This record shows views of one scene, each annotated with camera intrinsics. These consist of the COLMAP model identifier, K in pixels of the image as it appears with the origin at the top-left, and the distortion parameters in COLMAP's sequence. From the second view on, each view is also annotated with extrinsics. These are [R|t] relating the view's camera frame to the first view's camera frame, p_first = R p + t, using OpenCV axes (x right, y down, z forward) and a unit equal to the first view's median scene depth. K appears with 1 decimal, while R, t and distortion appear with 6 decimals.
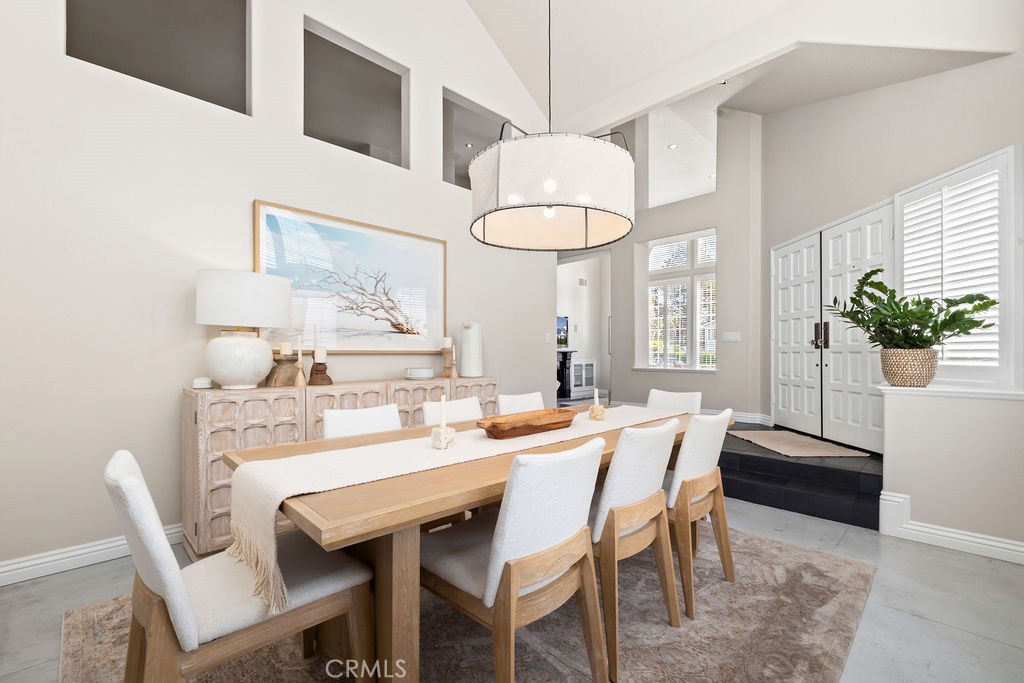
lens RADIAL K [[436.3, 0, 513.7], [0, 436.3, 351.9], [0, 0, 1]] dist [0.000476, 0.000046]
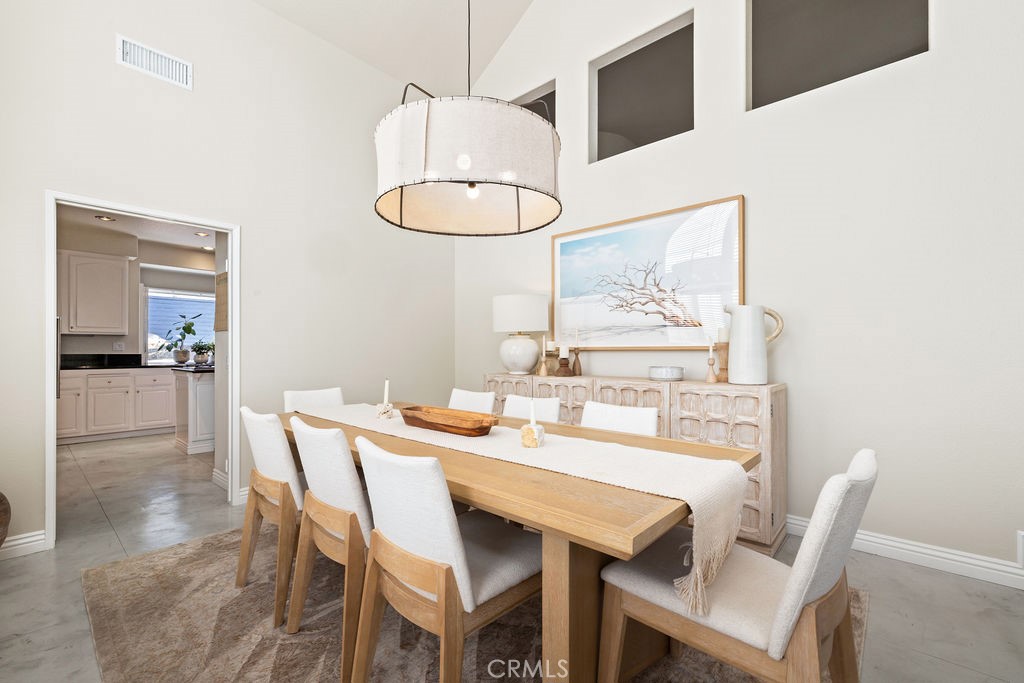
lens RADIAL K [[436.3, 0, 513.7], [0, 436.3, 351.9], [0, 0, 1]] dist [0.000476, 0.000046]
pose [[0.066218, 0.005468, -0.997790, 0.638232], [0.006156, 0.999964, 0.005889, 0.000644], [0.997786, -0.006532, 0.066182, 0.675991]]
